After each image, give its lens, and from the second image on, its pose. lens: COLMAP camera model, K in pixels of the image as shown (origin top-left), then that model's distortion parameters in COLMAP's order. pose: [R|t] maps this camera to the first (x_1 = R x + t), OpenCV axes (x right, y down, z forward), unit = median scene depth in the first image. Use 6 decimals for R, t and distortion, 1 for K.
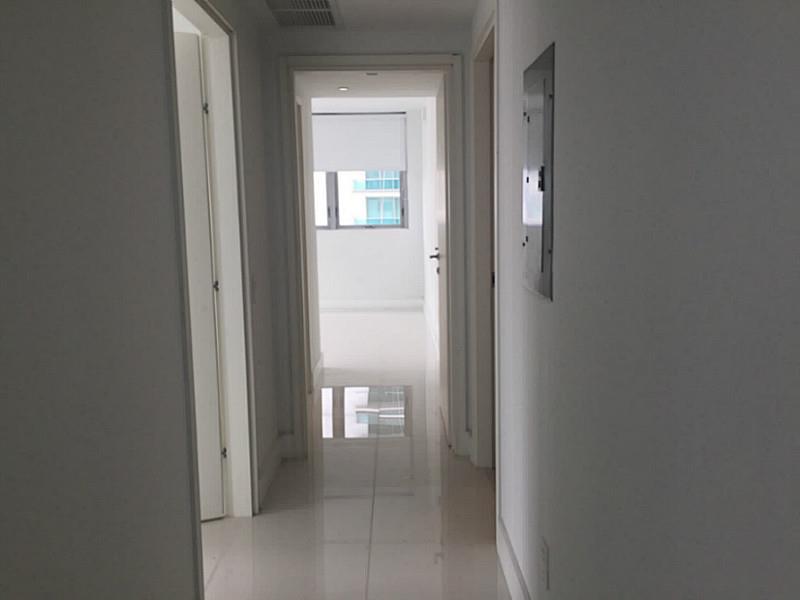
lens RADIAL K [[675.4, 0, 400.1], [0, 675.4, 301.9], [0, 0, 1]] dist [0.090149, 0.002829]
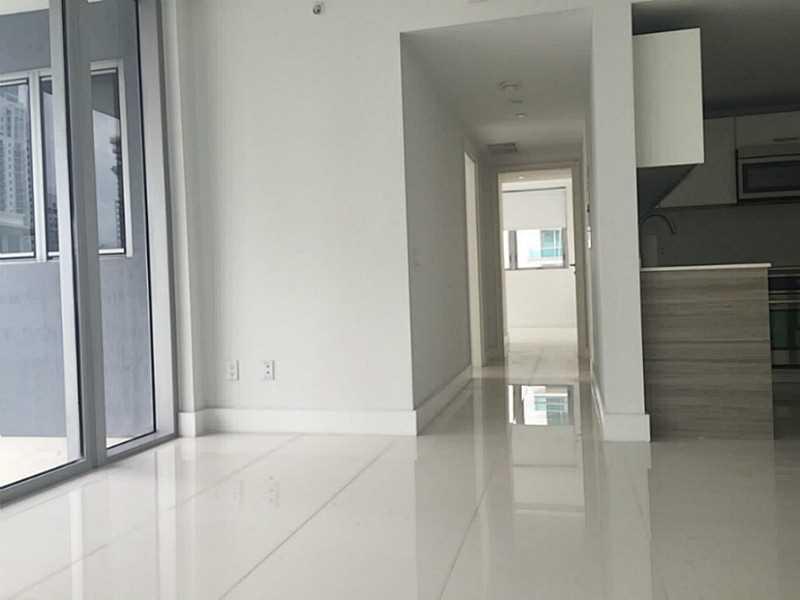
lens RADIAL K [[675.4, 0, 398.7], [0, 675.4, 293.9], [0, 0, 1]] dist [0.090149, 0.002829]
pose [[0.966394, -0.013322, -0.256721, 0.032265], [-0.017794, 0.992795, -0.118500, 0.114026], [0.256450, 0.119086, 0.959193, -0.414490]]
